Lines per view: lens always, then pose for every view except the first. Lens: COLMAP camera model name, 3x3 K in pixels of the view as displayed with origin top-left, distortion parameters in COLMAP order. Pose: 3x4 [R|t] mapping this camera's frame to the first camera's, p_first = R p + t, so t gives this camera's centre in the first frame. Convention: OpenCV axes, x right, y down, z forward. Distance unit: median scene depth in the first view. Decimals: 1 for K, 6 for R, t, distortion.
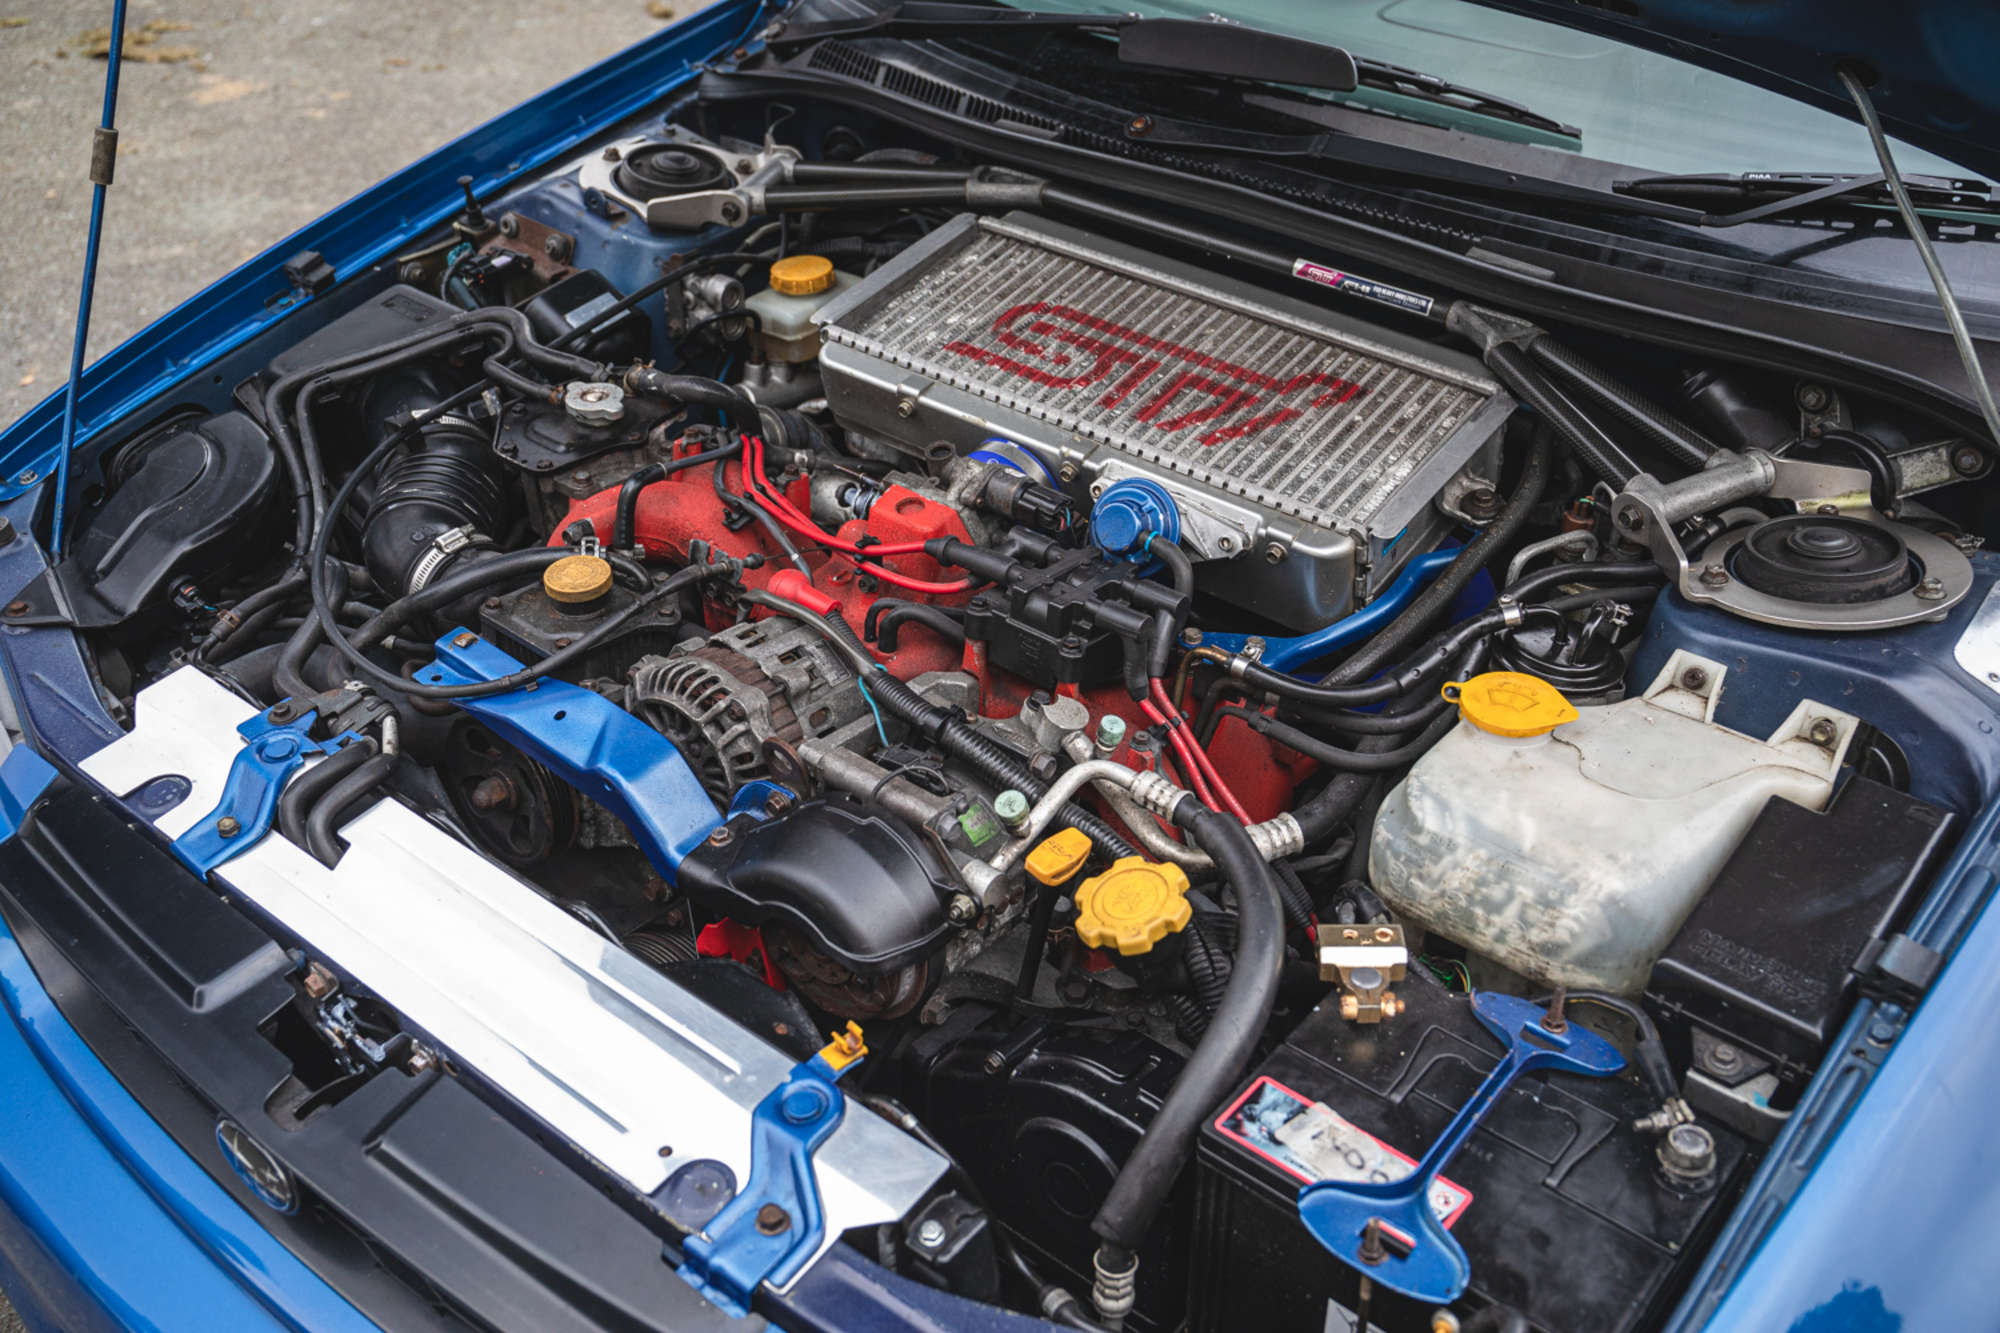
lens RADIAL K [[2044.7, 0, 995.3], [0, 2044.7, 675.2], [0, 0, 1]] dist [-0.049151, 0.000000]
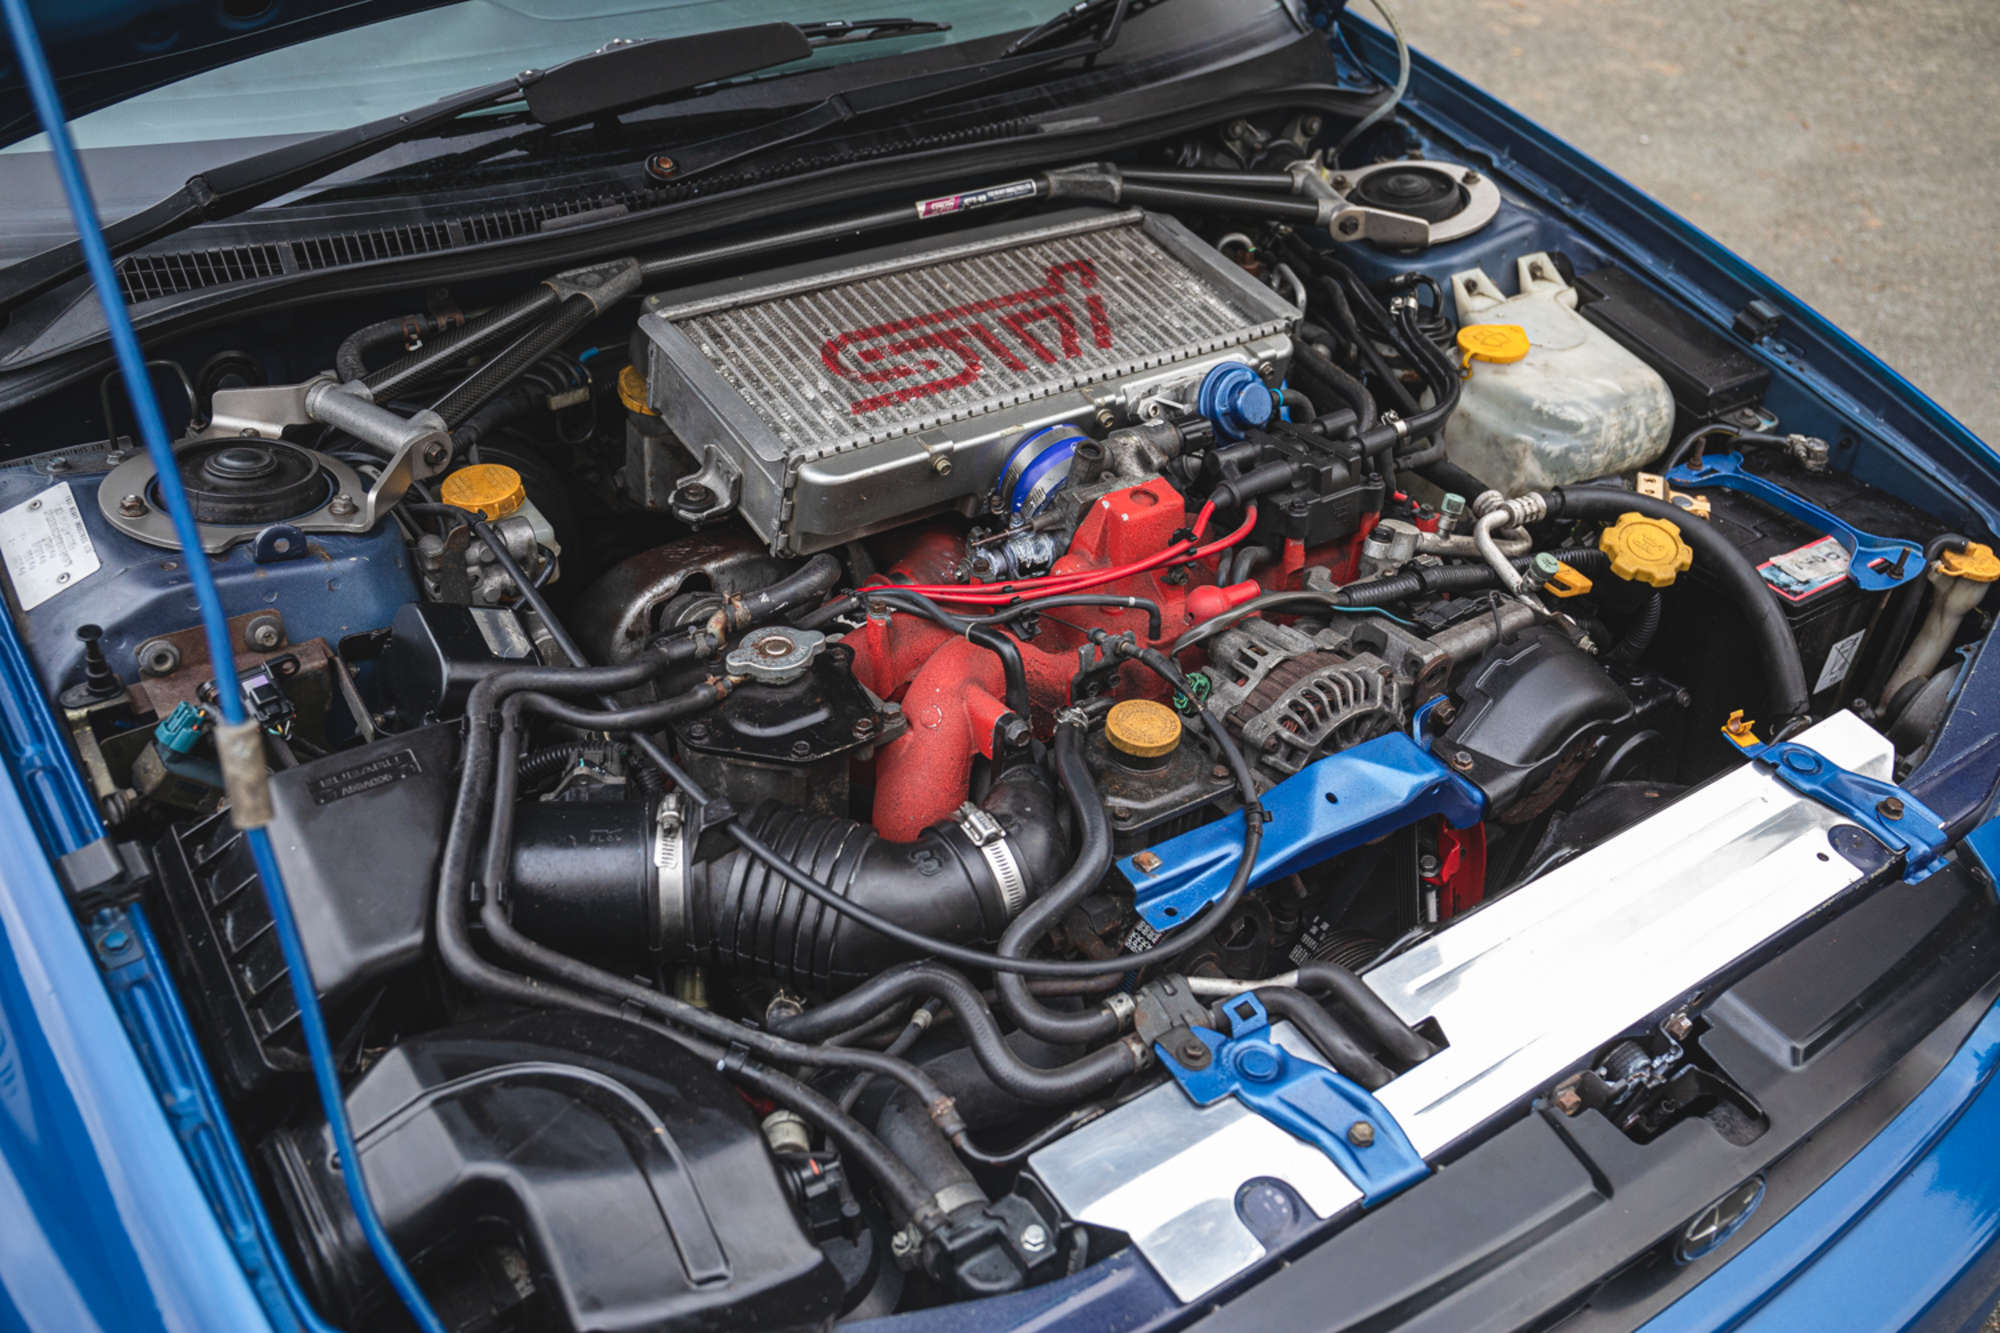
lens RADIAL K [[1799.2, 0, 995.4], [0, 1799.2, 654.7], [0, 0, 1]] dist [-0.054202, -0.001981]
pose [[0.236955, -0.543001, 0.805607, -0.777352], [0.490506, 0.782640, 0.383247, -0.377998], [-0.838604, 0.304342, 0.451796, 0.632298]]
